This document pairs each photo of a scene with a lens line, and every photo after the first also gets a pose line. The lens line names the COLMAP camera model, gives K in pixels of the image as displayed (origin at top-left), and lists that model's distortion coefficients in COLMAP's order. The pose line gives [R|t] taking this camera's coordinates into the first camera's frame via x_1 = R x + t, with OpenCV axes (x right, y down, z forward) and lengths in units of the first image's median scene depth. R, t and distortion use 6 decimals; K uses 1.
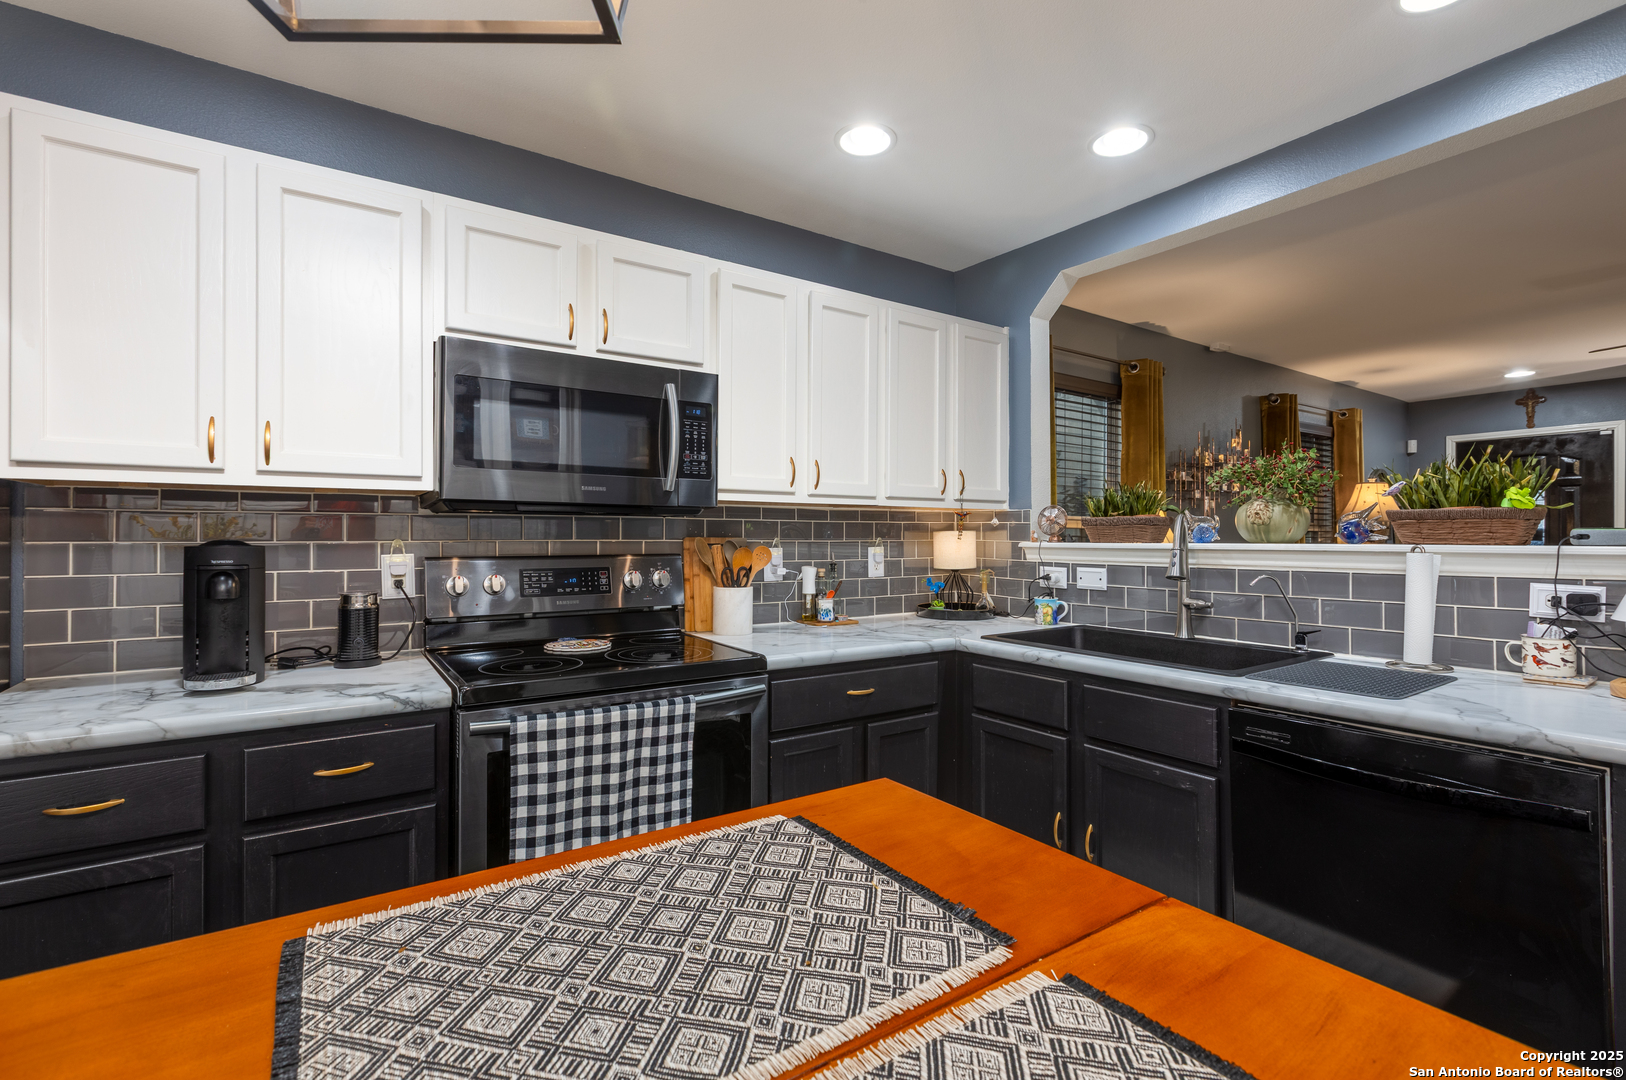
lens RADIAL K [[726.7, 0, 816.5], [0, 726.7, 534.2], [0, 0, 1]] dist [-0.001022, -0.000059]
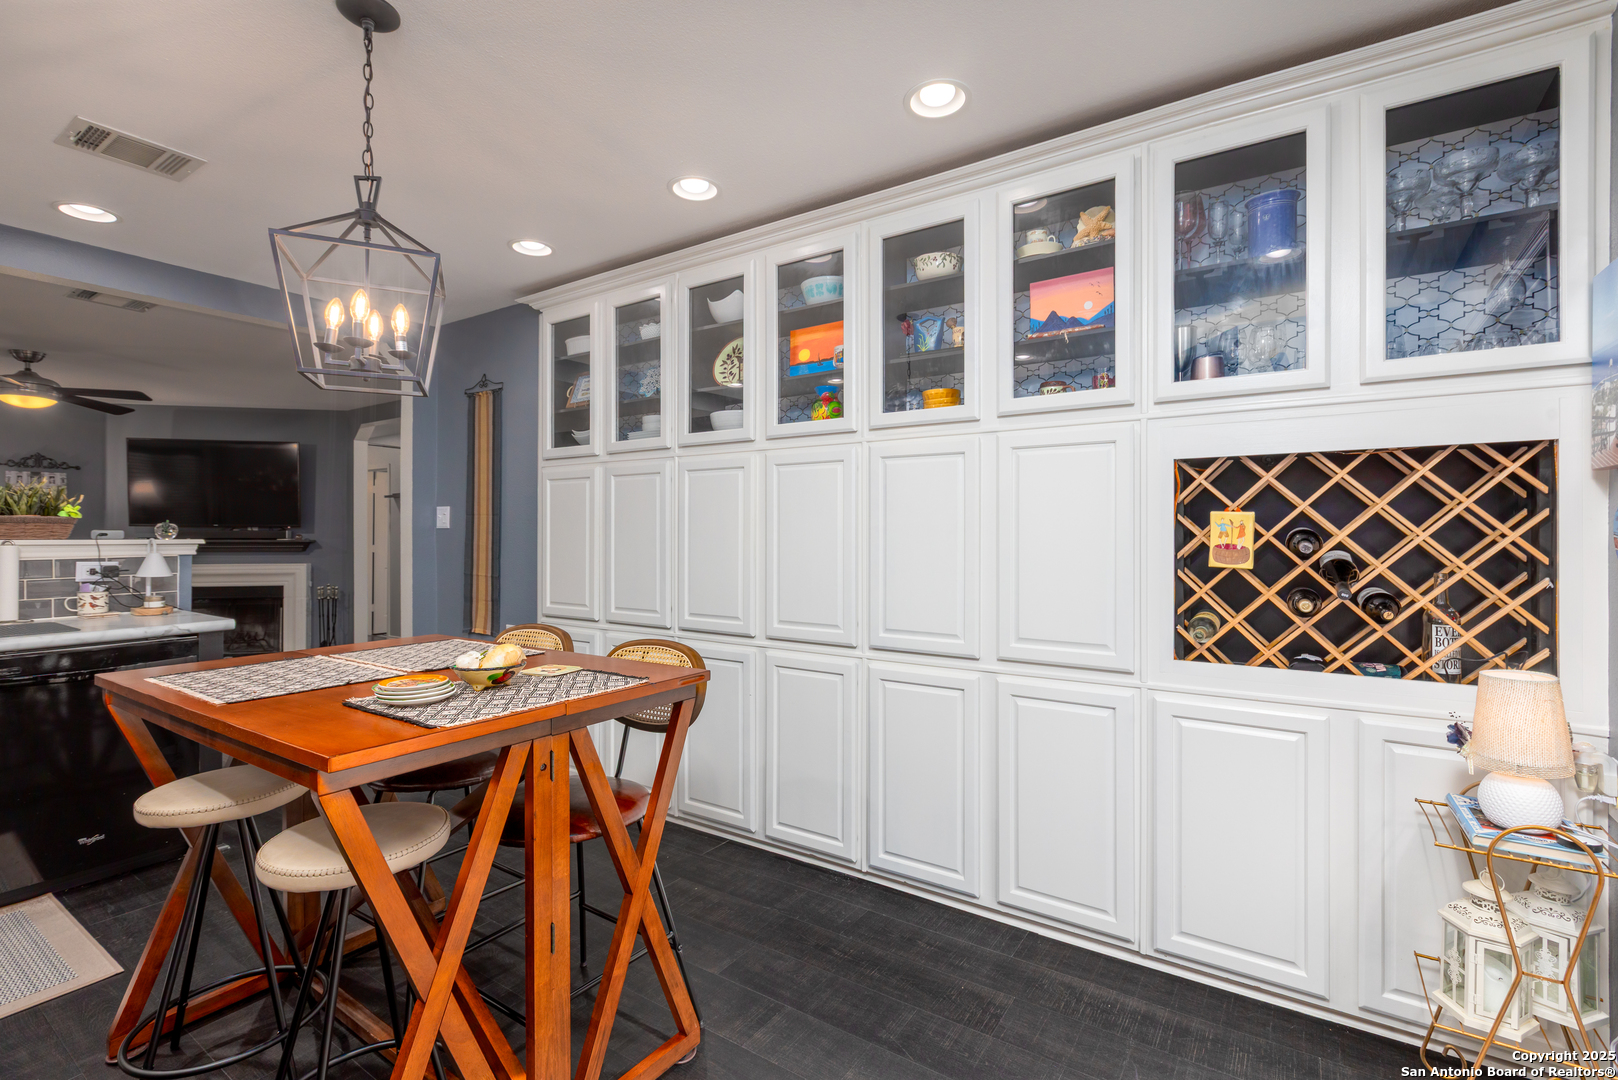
lens RADIAL K [[723.2, 0, 812.5], [0, 723.2, 534.2], [0, 0, 1]] dist [-0.001022, -0.000059]
pose [[-0.368748, -0.000142, 0.929529, -0.920098], [-0.004327, 0.999989, -0.001564, -0.001483], [-0.929519, -0.004599, -0.368745, 0.022197]]
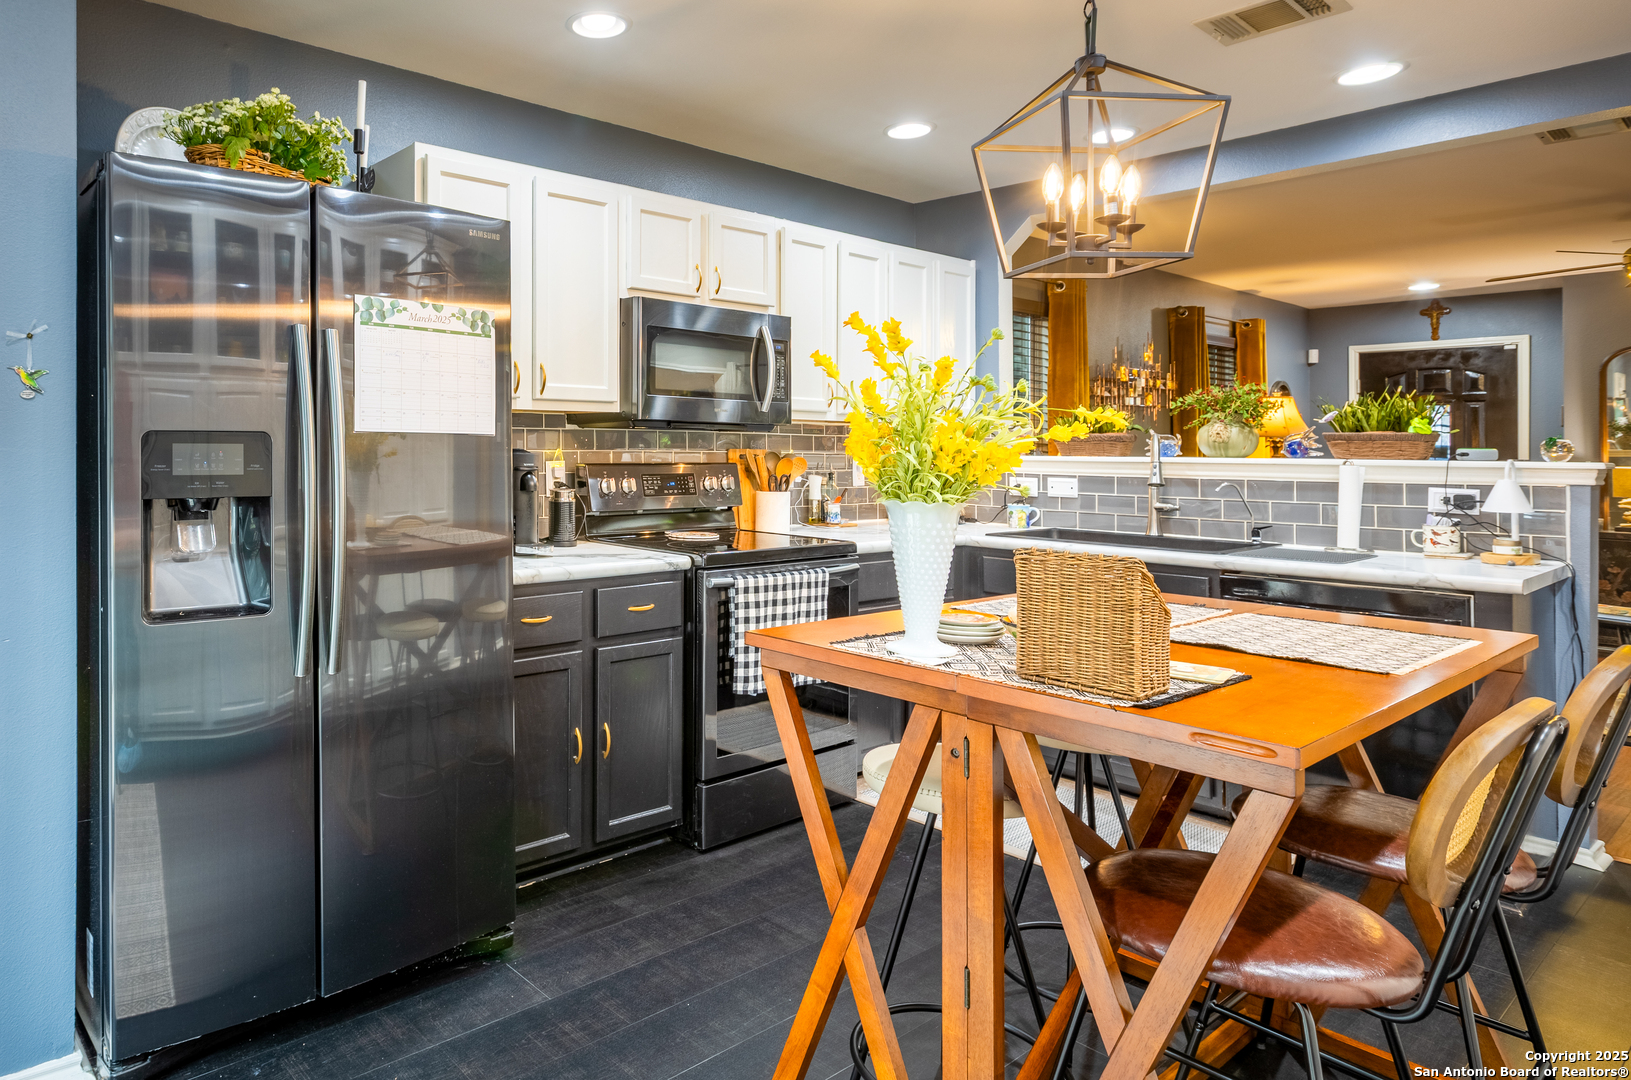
lens RADIAL K [[963.5, 0, 560.3], [0, 963.5, 430.5], [0, 0, 1]] dist [-0.001673, -0.000072]
pose [[0.999315, 0.008583, 0.036009, -0.563248], [-0.008108, 0.999878, -0.013320, -0.002864], [-0.036119, 0.013018, 0.999263, -0.590986]]
